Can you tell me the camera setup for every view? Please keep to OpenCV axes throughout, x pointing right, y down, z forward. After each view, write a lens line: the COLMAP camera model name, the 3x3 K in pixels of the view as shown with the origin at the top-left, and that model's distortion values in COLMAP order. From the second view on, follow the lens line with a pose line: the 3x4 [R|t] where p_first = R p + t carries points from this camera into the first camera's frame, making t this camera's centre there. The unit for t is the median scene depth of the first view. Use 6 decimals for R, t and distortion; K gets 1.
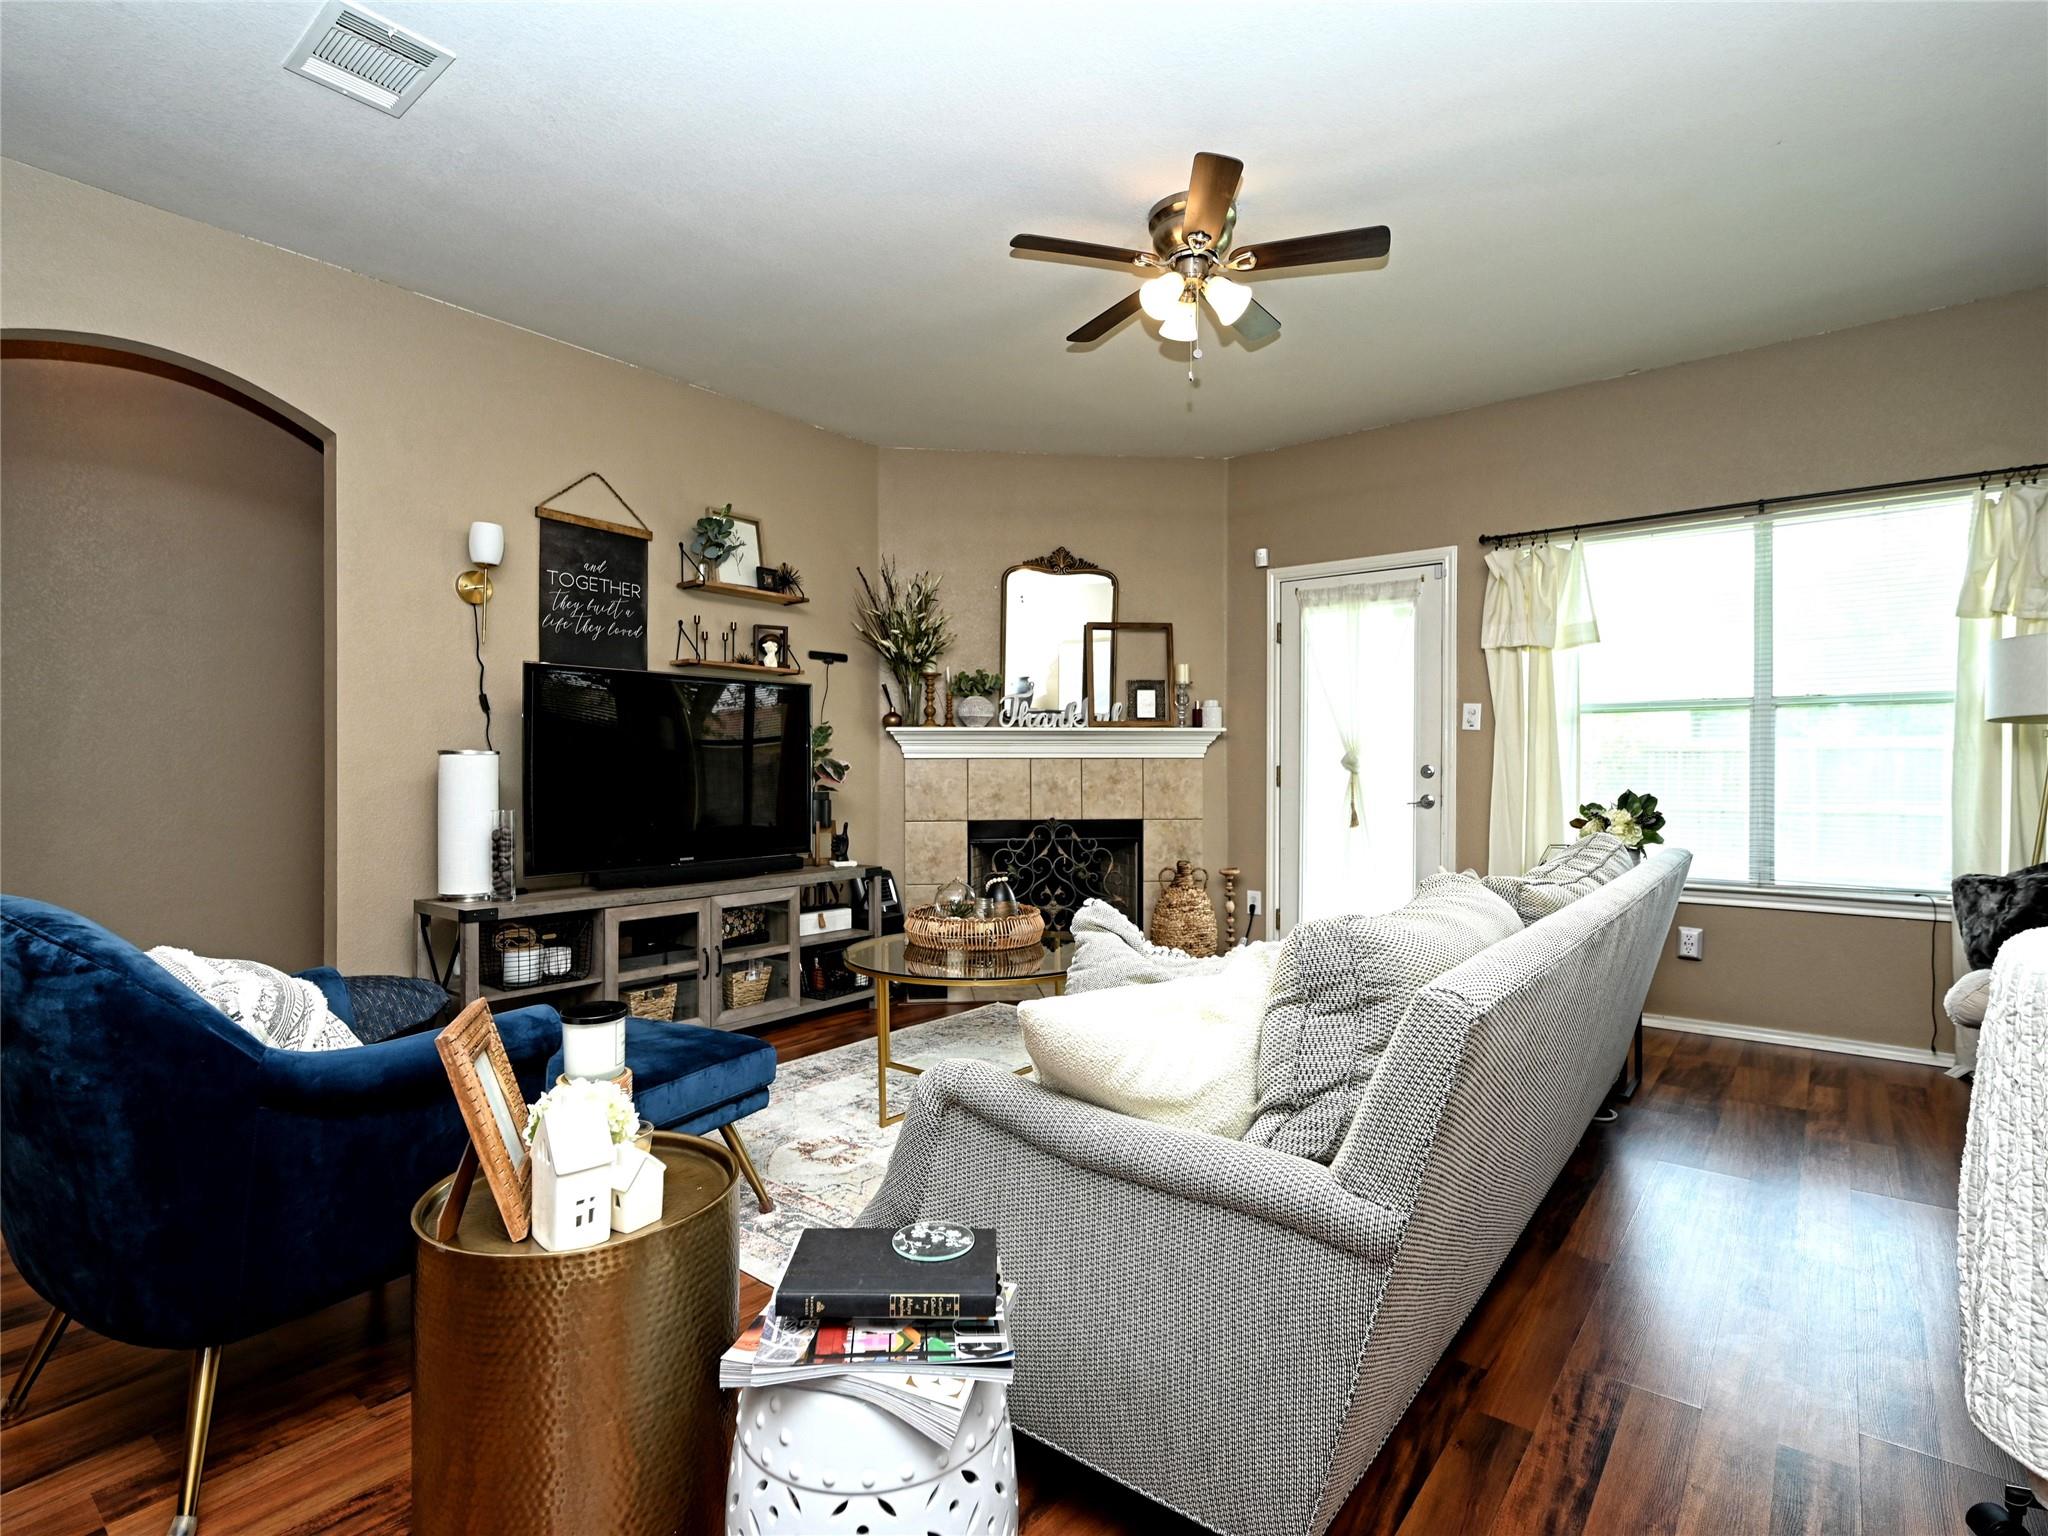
lens RADIAL K [[1017.1, 0, 1024.0], [0, 1017.1, 768.0], [0, 0, 1]] dist [0.000995, -0.000095]
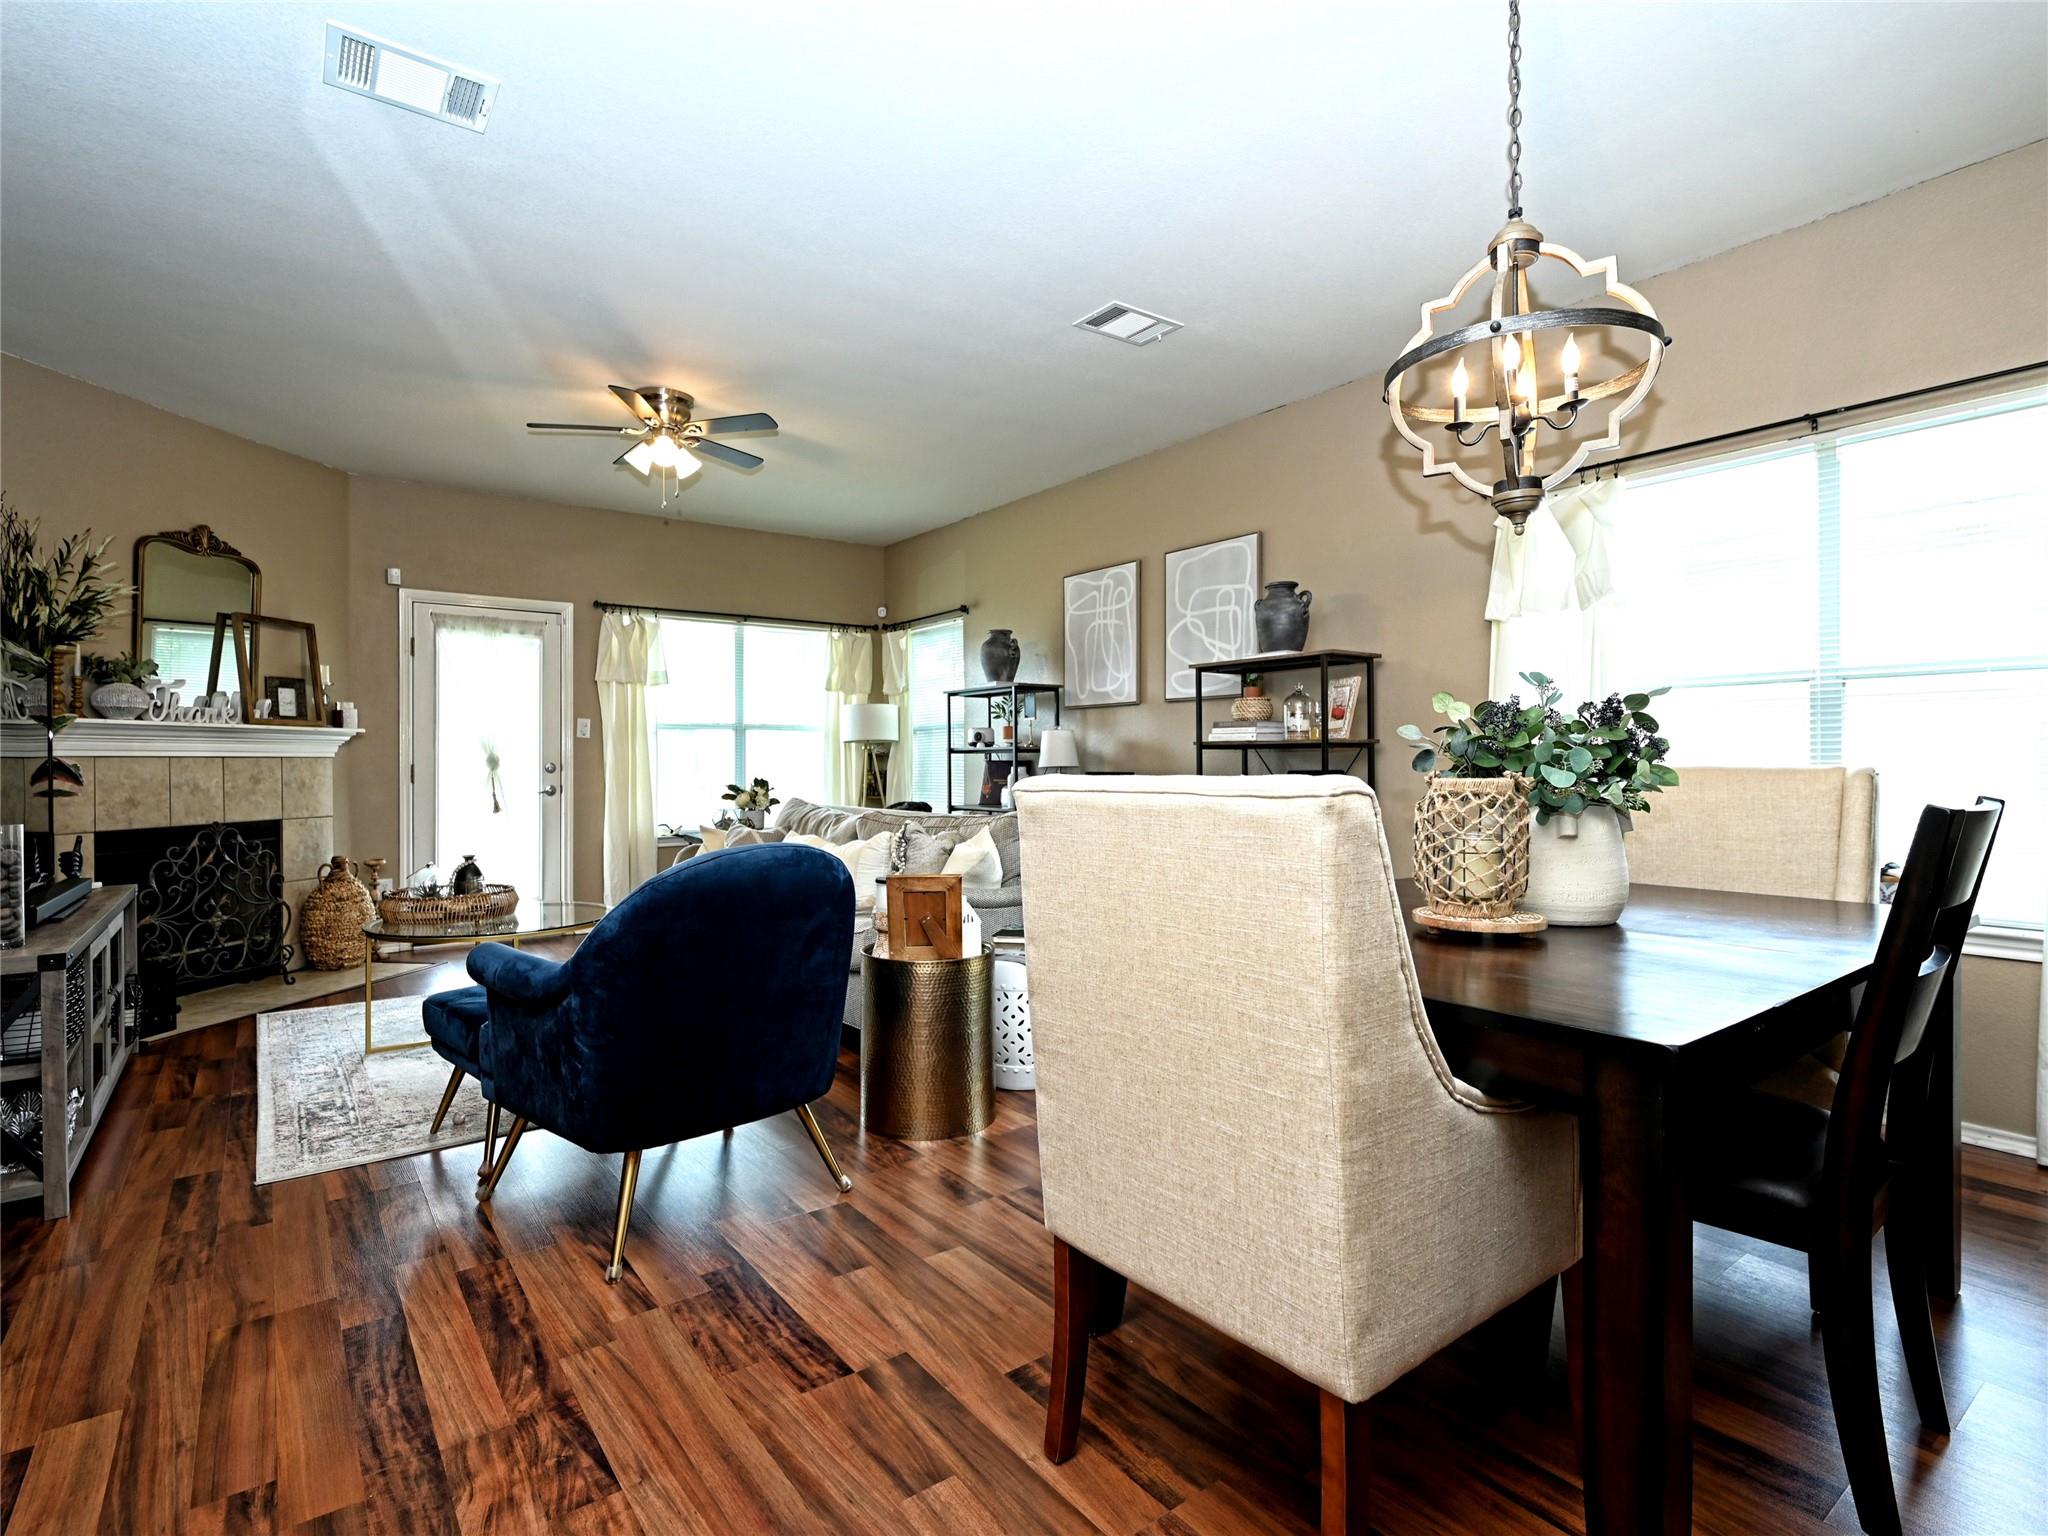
lens RADIAL K [[1017.1, 0, 1024.0], [0, 1017.1, 768.0], [0, 0, 1]] dist [0.000995, -0.000095]
pose [[0.248779, -0.006231, 0.968540, -0.670789], [0.007731, 0.999960, 0.004448, 0.002252], [-0.968530, 0.006381, 0.248817, 0.063624]]
